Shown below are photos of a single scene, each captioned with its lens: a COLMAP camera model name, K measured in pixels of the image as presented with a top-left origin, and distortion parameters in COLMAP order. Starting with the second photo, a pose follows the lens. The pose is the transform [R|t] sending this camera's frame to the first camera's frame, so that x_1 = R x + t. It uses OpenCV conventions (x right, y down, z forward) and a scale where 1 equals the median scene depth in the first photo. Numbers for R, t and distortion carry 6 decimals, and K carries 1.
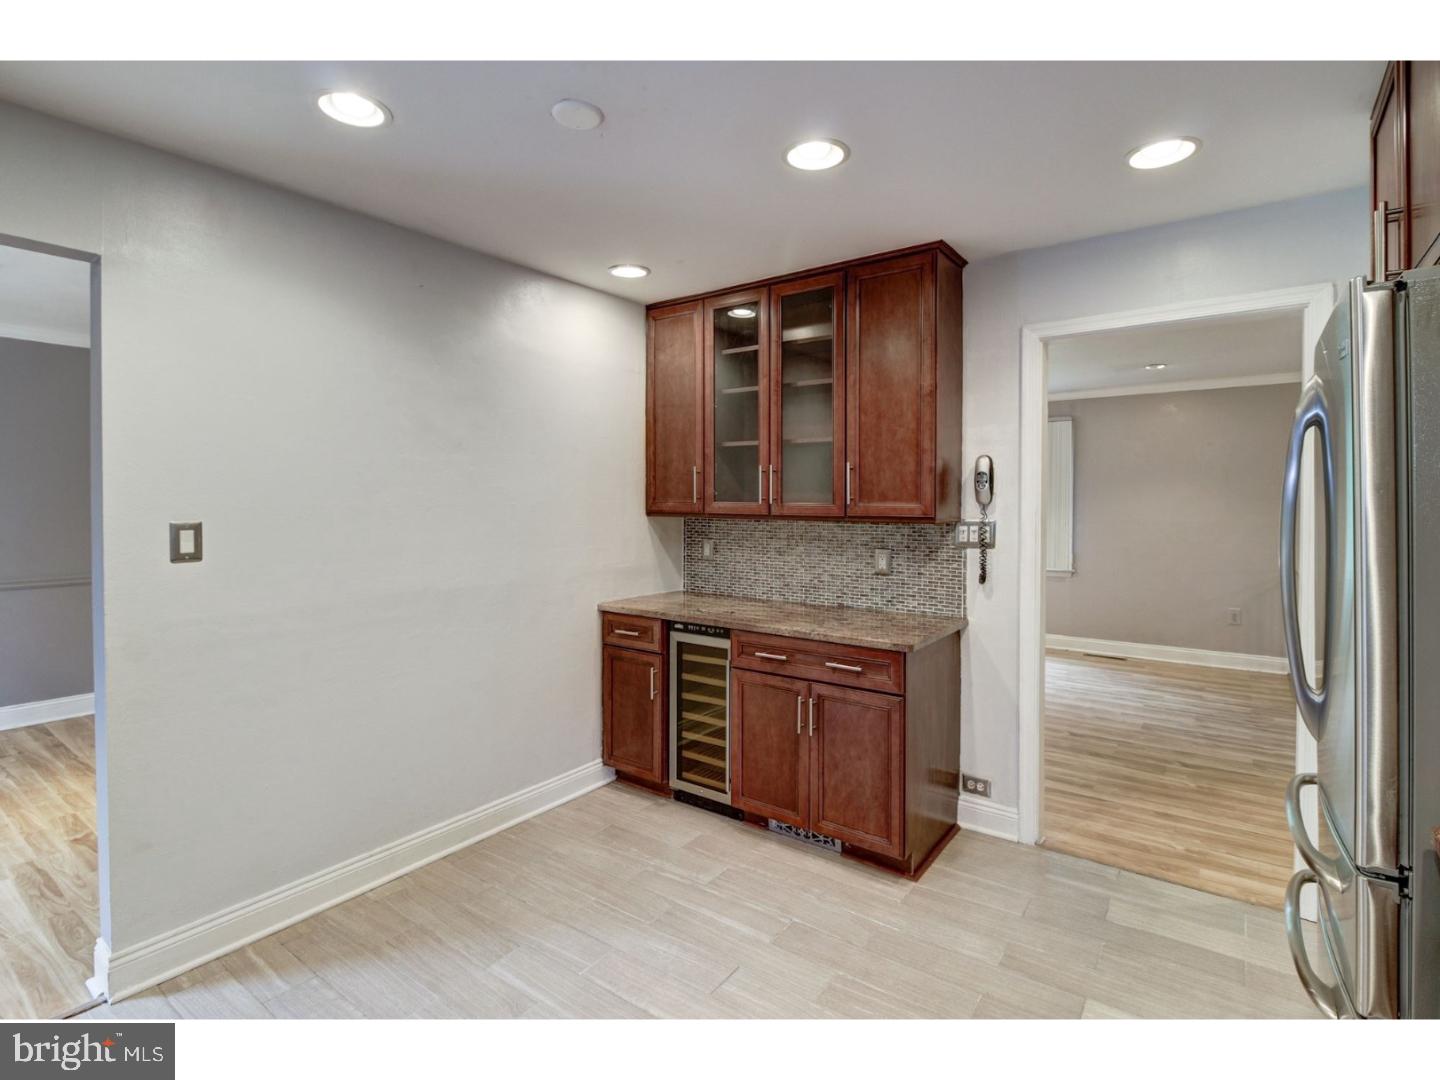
lens RADIAL K [[711.7, 0, 719.8], [0, 711.7, 498.9], [0, 0, 1]] dist [-0.001634, -0.000990]
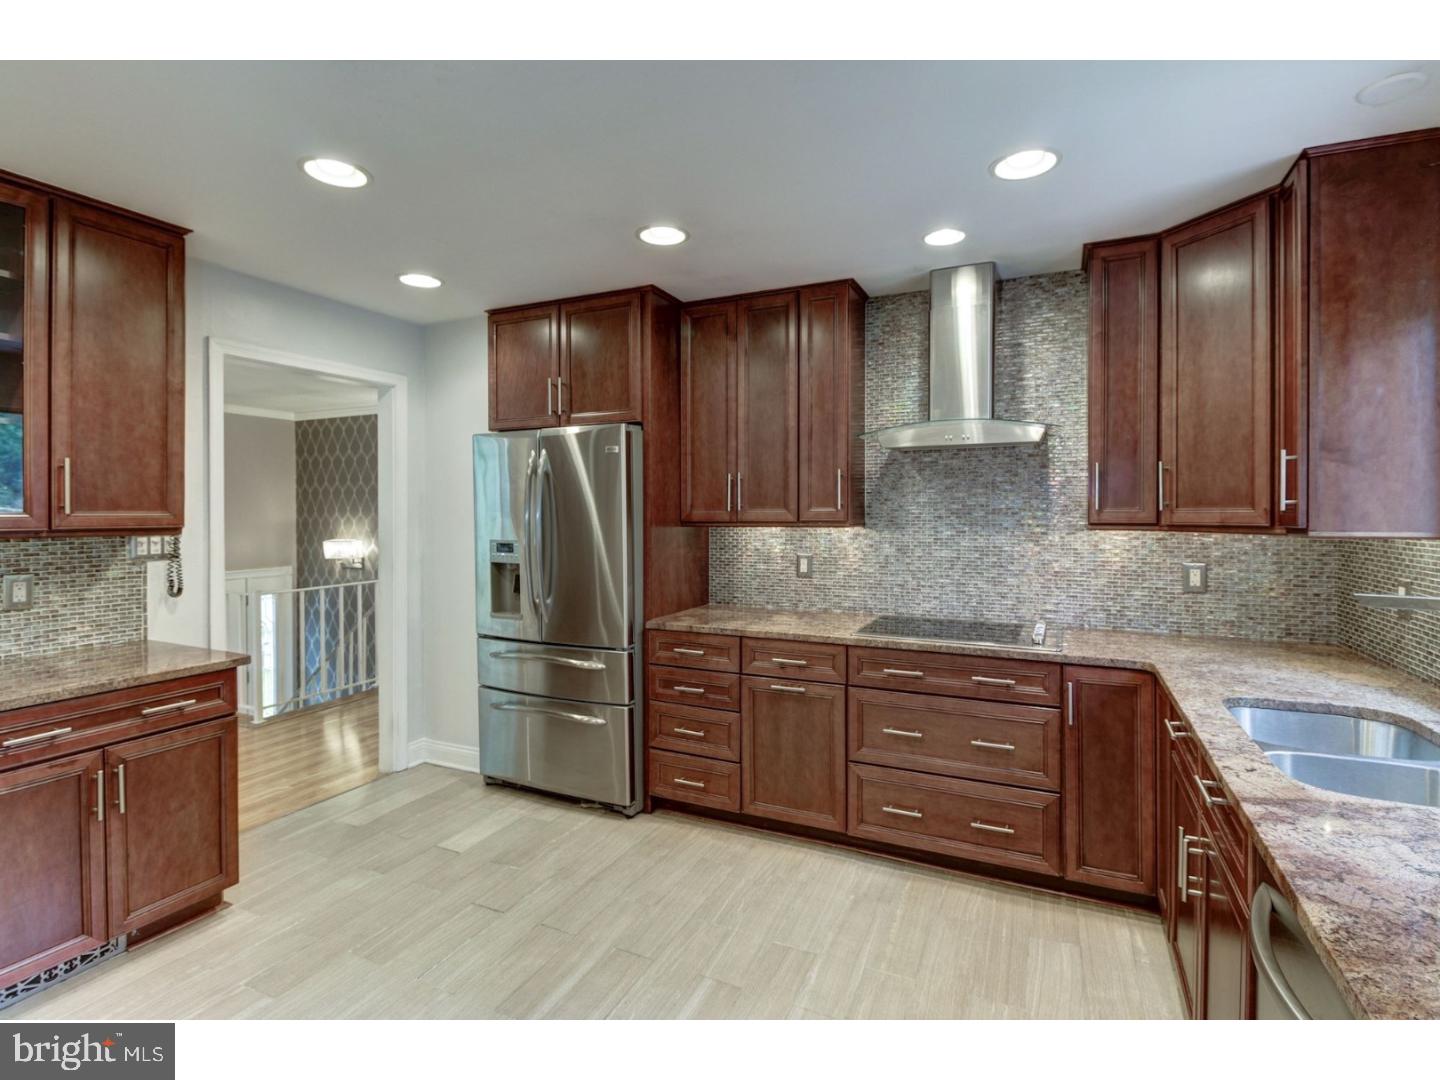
lens RADIAL K [[728.7, 0, 737.1], [0, 728.7, 517.7], [0, 0, 1]] dist [-0.000441, -0.010263]
pose [[-0.226419, -0.009641, 0.973982, -0.744872], [-0.002157, 0.999954, 0.009397, 0.002998], [-0.974028, 0.000027, -0.226429, 0.499070]]
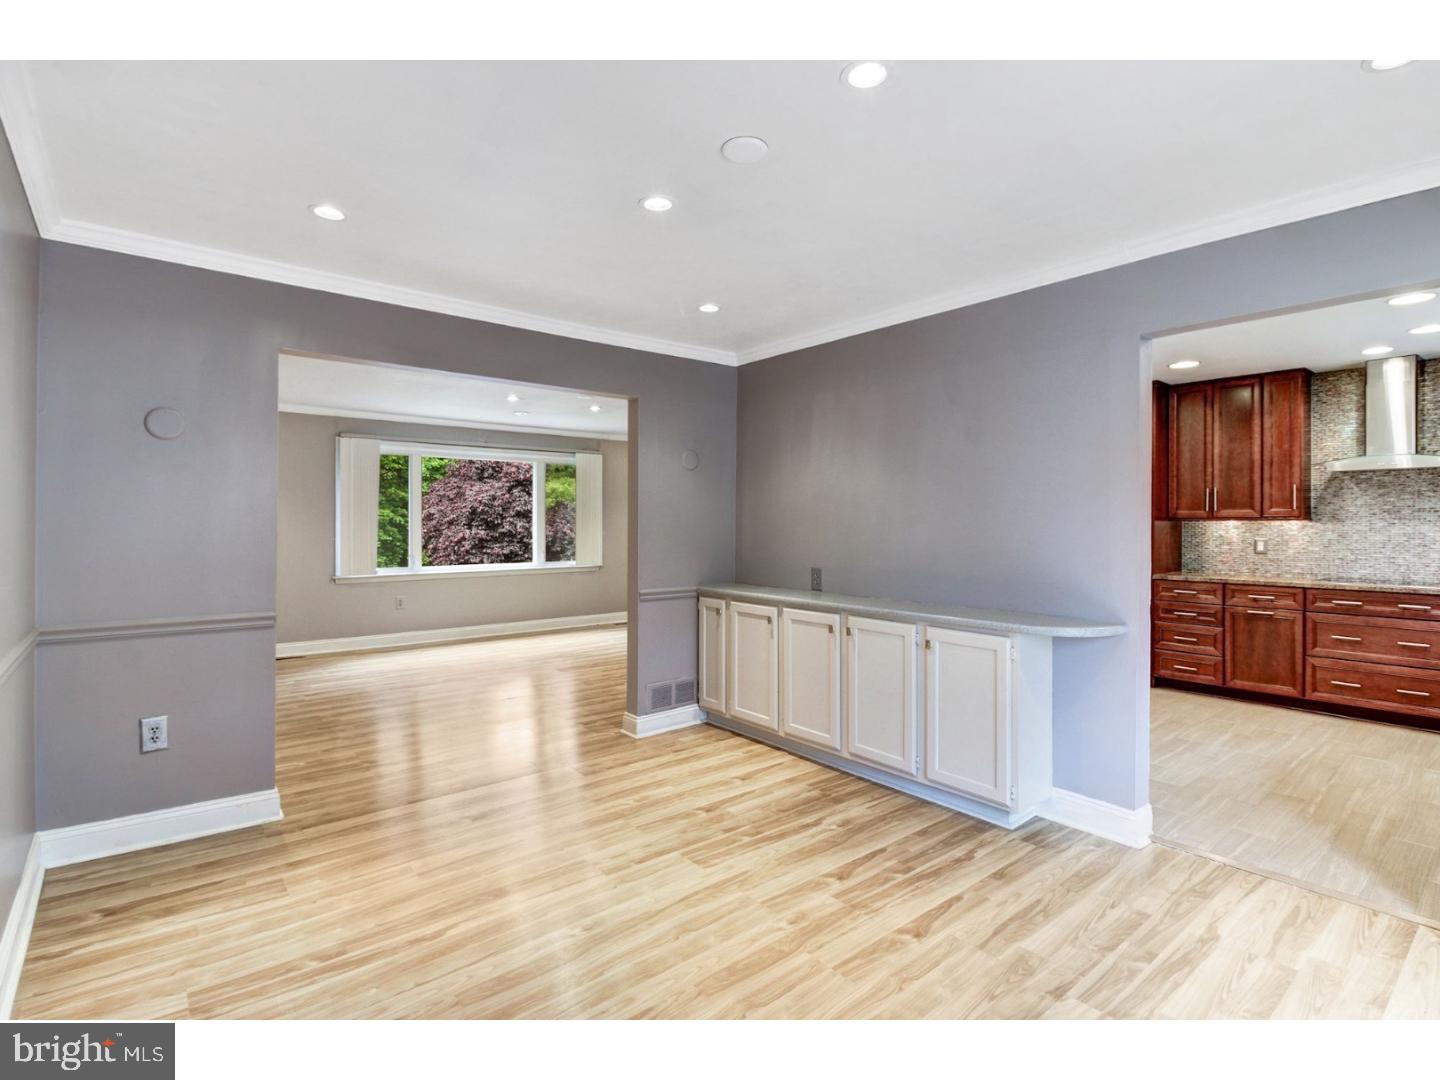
lens RADIAL K [[703.8, 0, 717.0], [0, 703.8, 520.6], [0, 0, 1]] dist [0.001509, -0.009249]
pose [[0.245705, -0.000690, 0.969344, -1.857484], [-0.004367, 0.999989, 0.001819, 0.035191], [-0.969335, -0.004680, 0.245699, 1.123973]]
